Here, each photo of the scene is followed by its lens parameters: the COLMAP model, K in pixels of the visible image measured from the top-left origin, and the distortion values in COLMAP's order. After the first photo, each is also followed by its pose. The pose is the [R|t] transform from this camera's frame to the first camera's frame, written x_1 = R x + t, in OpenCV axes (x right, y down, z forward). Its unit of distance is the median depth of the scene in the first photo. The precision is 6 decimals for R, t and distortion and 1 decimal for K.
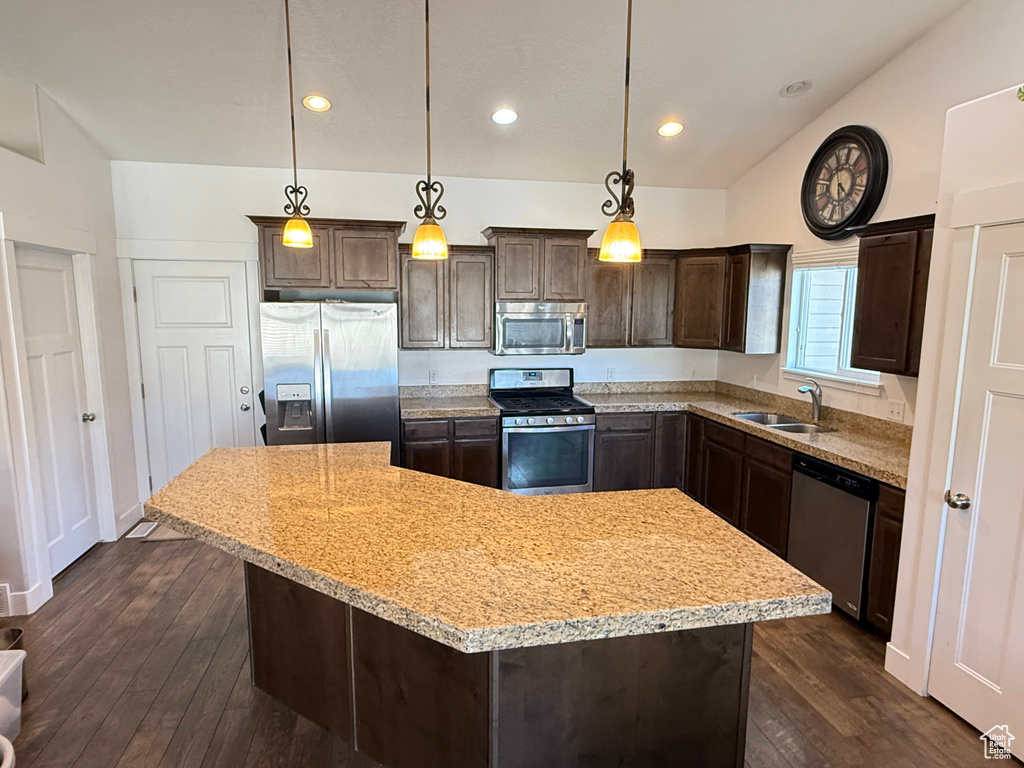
lens RADIAL K [[586.7, 0, 510.3], [0, 586.7, 383.7], [0, 0, 1]] dist [0.000768, -0.000082]
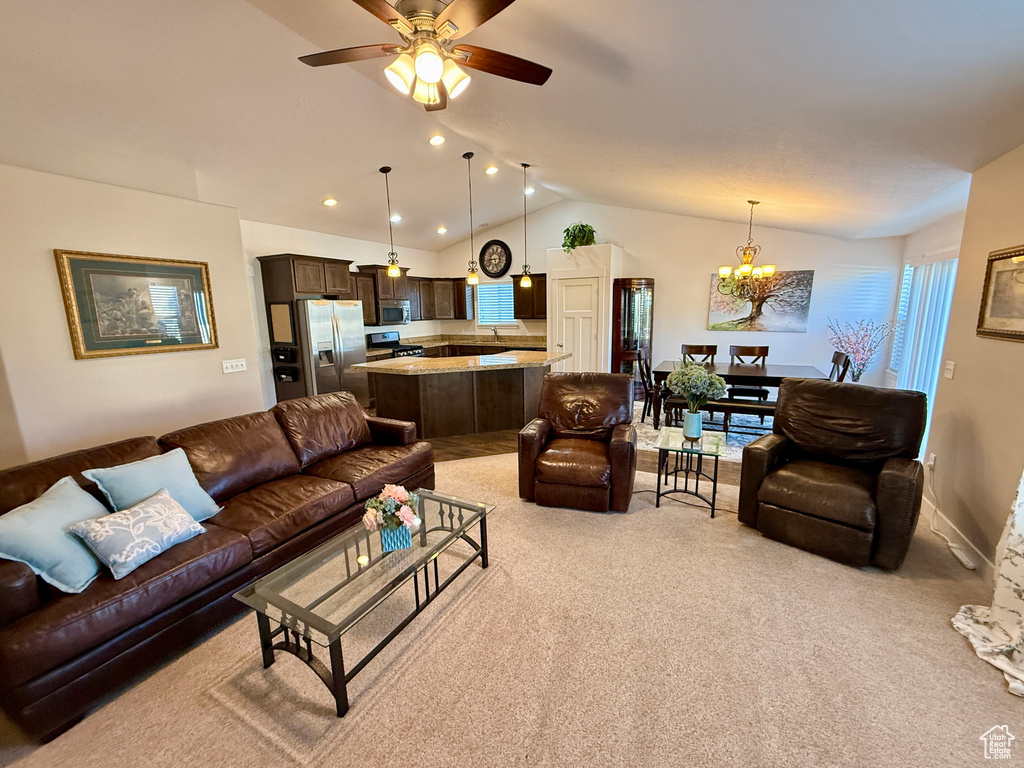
lens RADIAL K [[409.2, 0, 512.0], [0, 409.2, 381.4], [0, 0, 1]] dist [-0.002741, 0.000494]
pose [[0.630563, -0.156130, 0.760272, -1.016360], [0.123611, 0.987257, 0.100222, 0.069923], [-0.766232, 0.030781, 0.641827, -0.352746]]
